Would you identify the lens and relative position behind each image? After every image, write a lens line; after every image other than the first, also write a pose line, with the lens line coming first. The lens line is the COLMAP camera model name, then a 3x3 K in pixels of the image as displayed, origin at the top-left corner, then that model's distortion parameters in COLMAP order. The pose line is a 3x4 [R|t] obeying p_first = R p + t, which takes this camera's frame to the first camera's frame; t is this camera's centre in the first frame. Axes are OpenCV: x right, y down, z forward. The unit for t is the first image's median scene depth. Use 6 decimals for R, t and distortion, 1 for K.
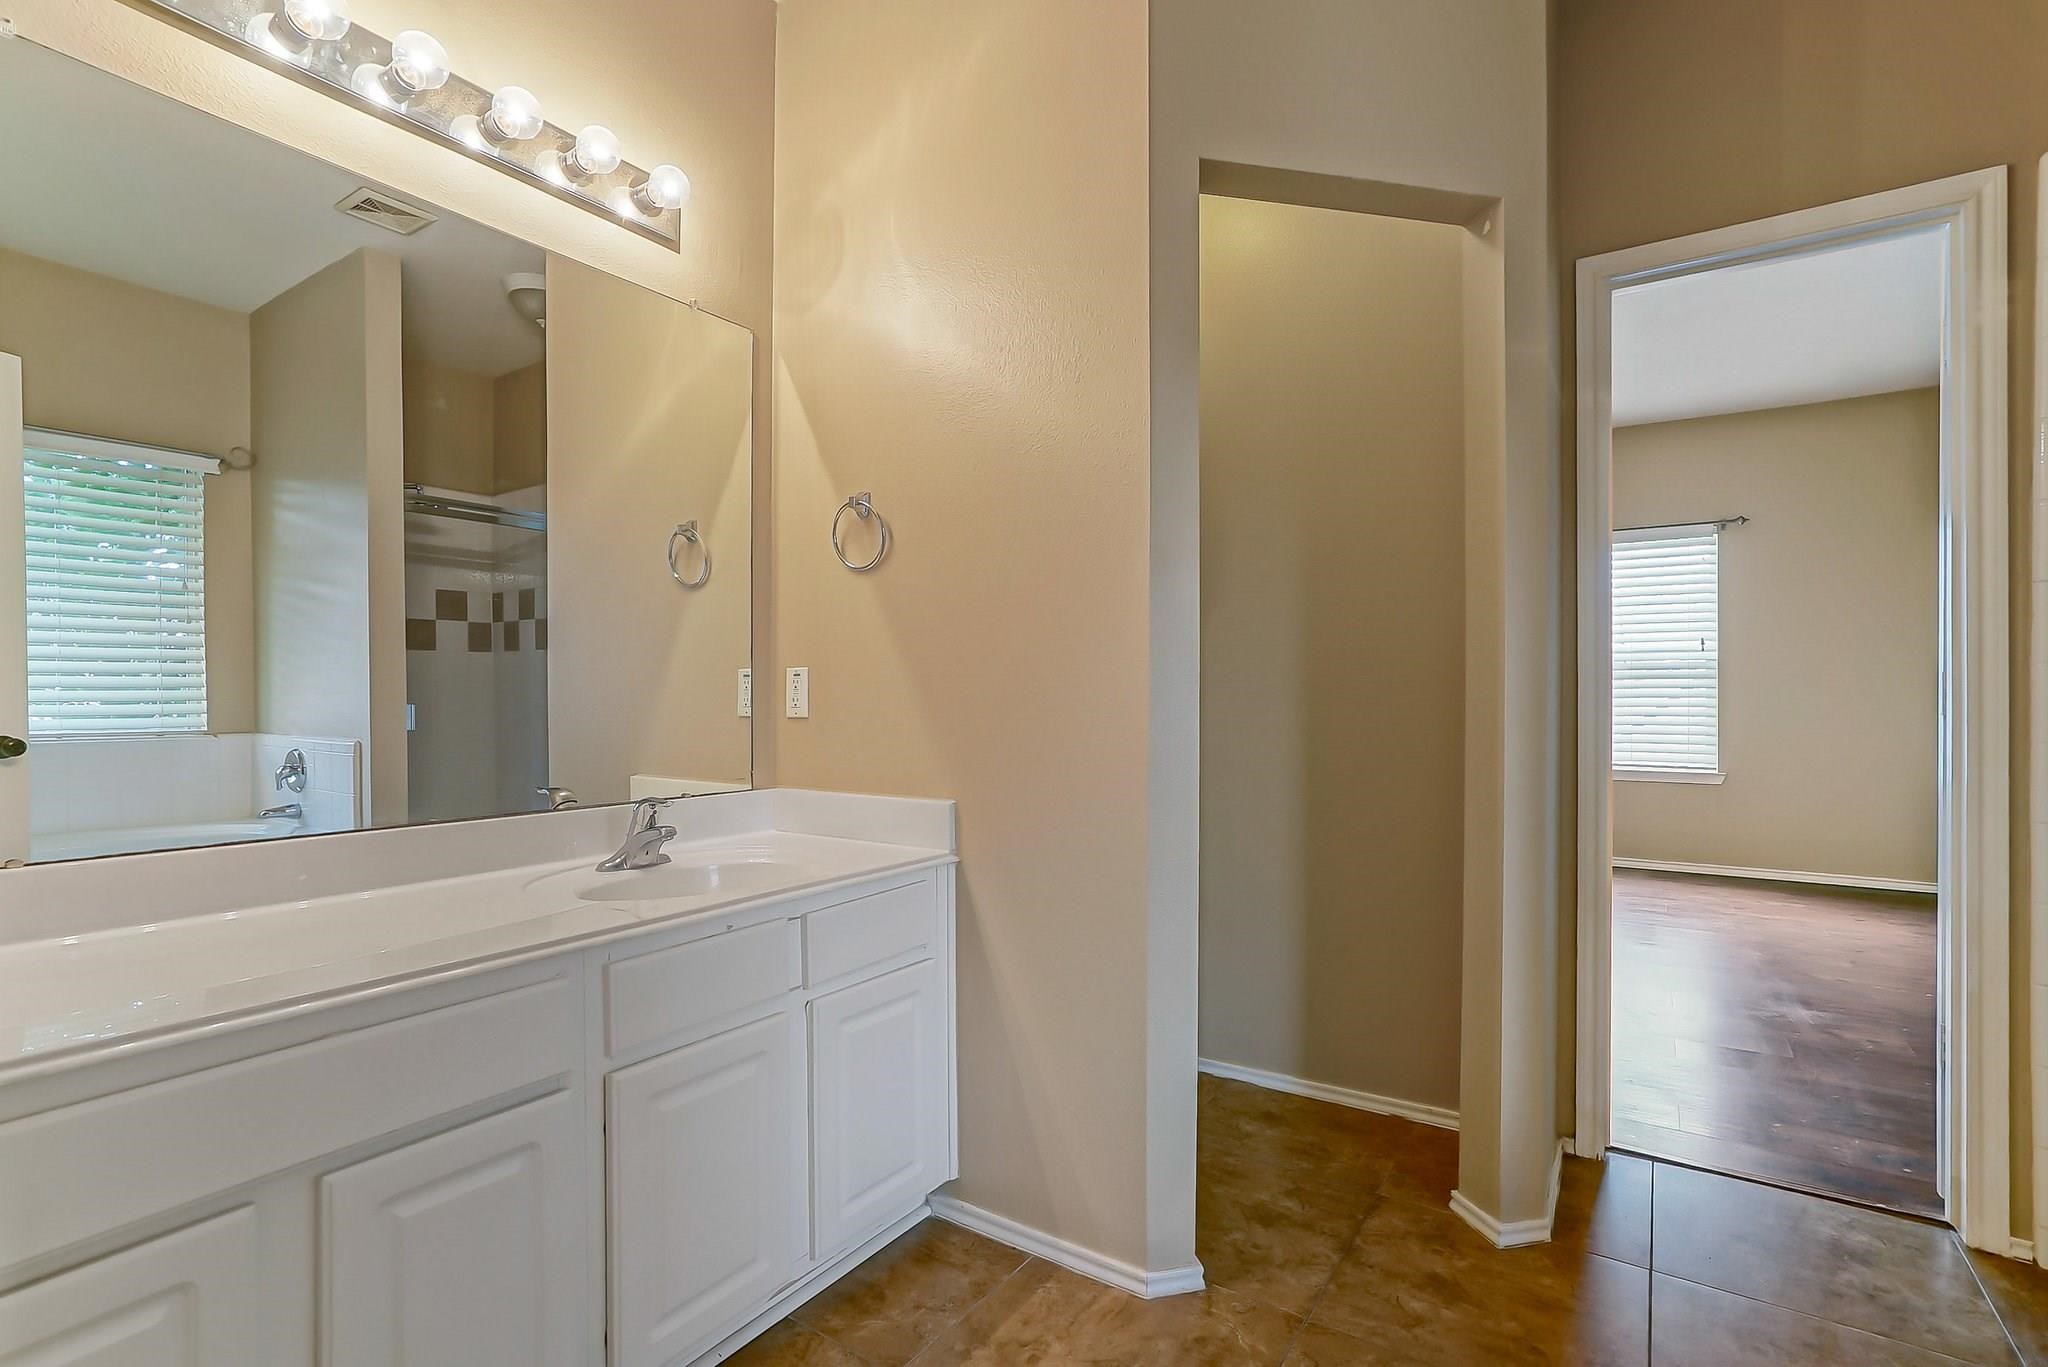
lens RADIAL K [[937.1, 0, 1024.8], [0, 937.1, 689.2], [0, 0, 1]] dist [-0.010515, 0.002390]
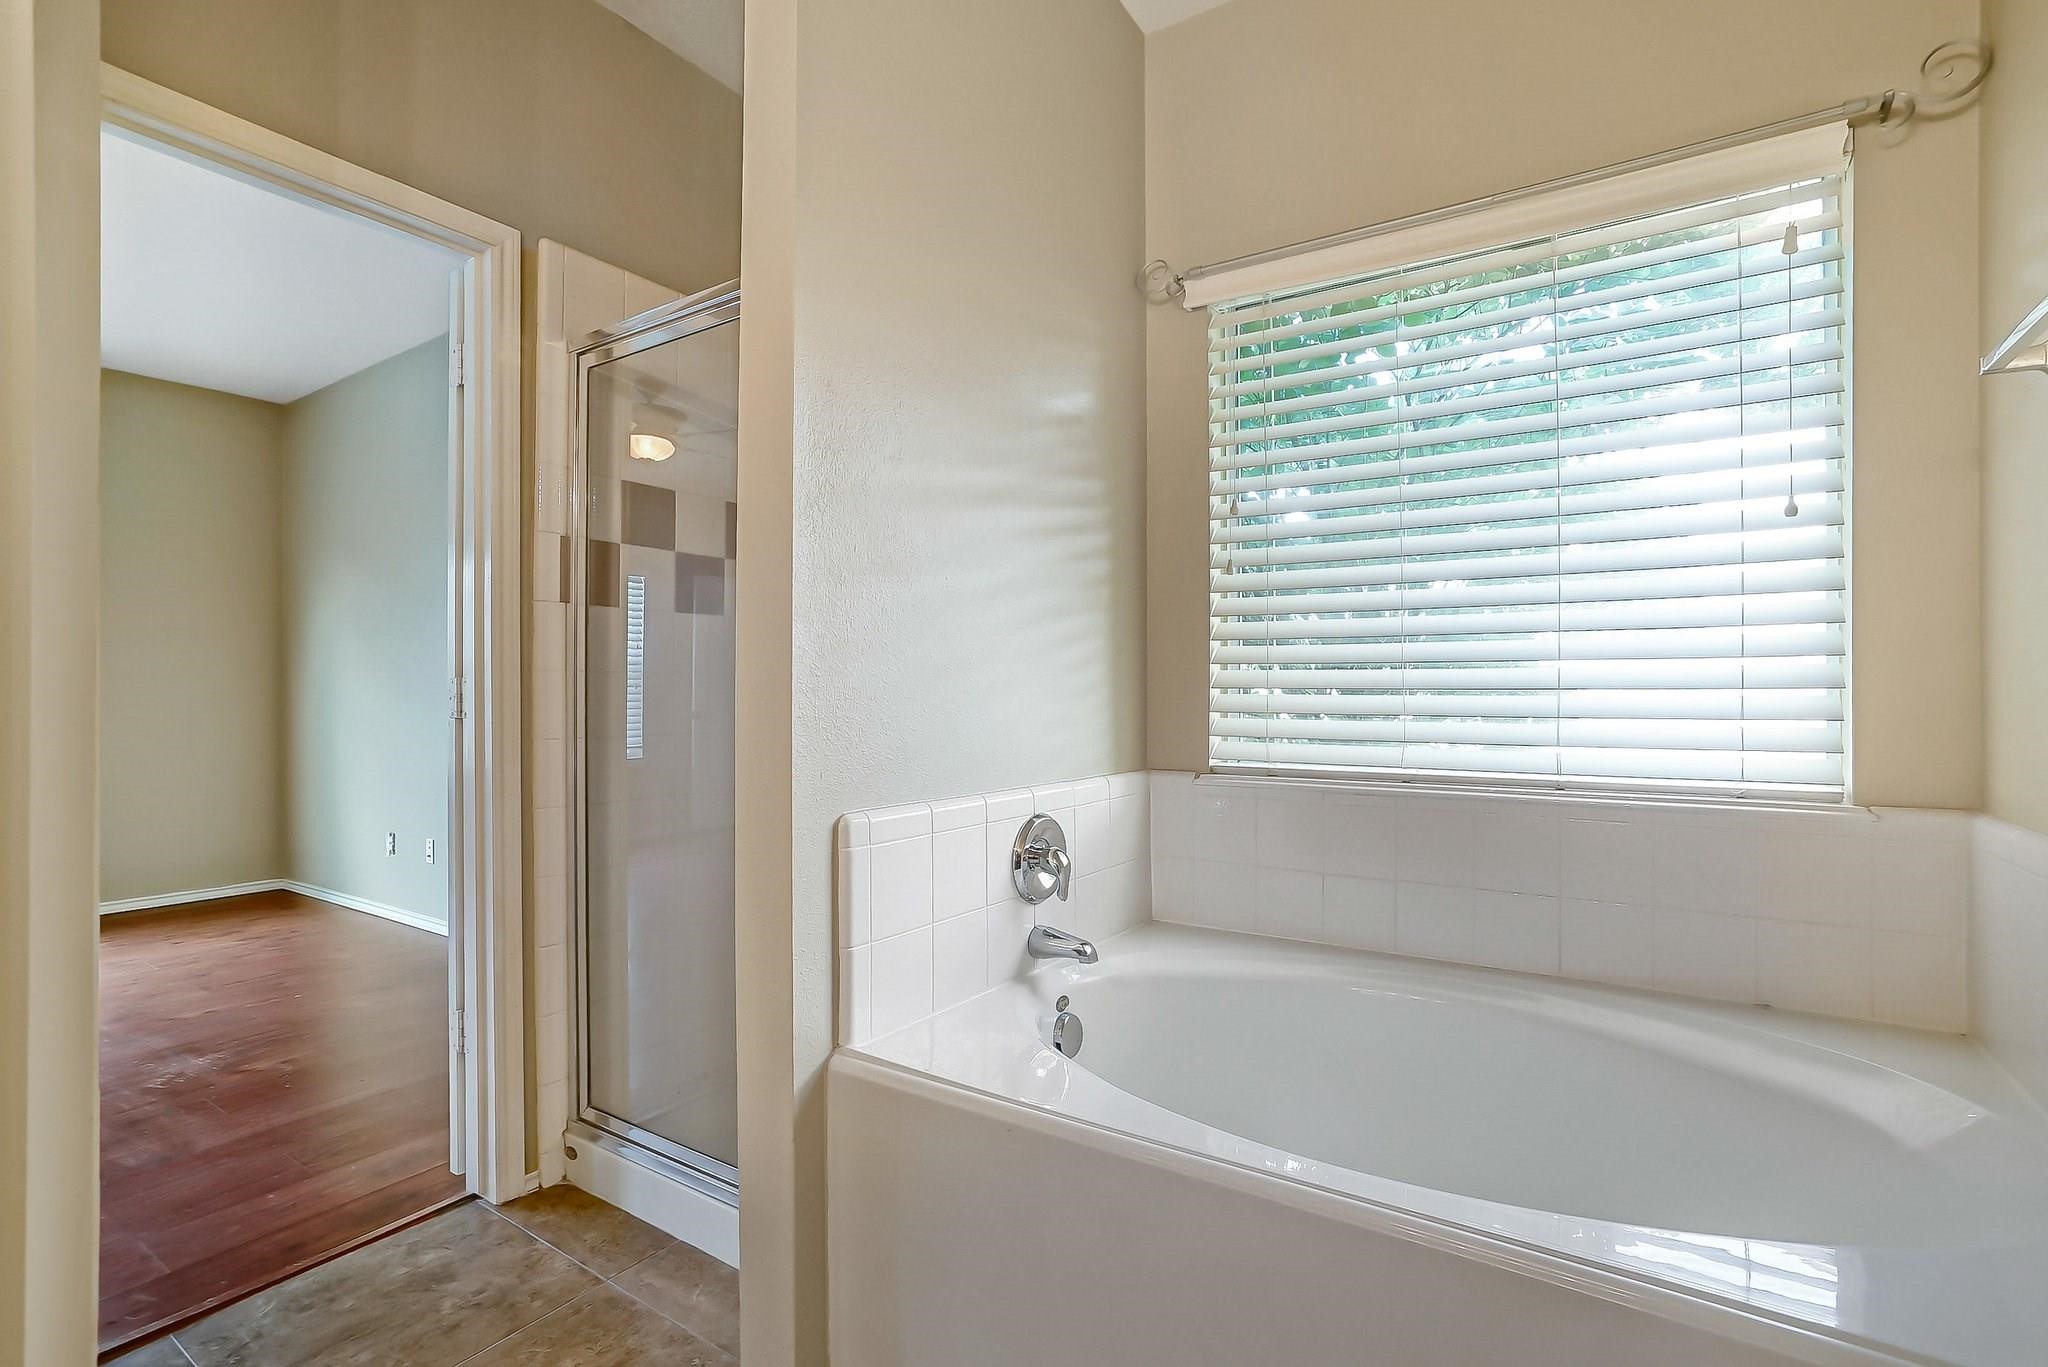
lens RADIAL K [[937.1, 0, 1024.4], [0, 937.1, 686.6], [0, 0, 1]] dist [-0.010515, 0.002390]
pose [[-0.010077, 0.004654, 0.999938, -0.086084], [0.001232, 0.999988, -0.004642, -0.002341], [-0.999948, 0.001185, -0.010083, 0.390989]]
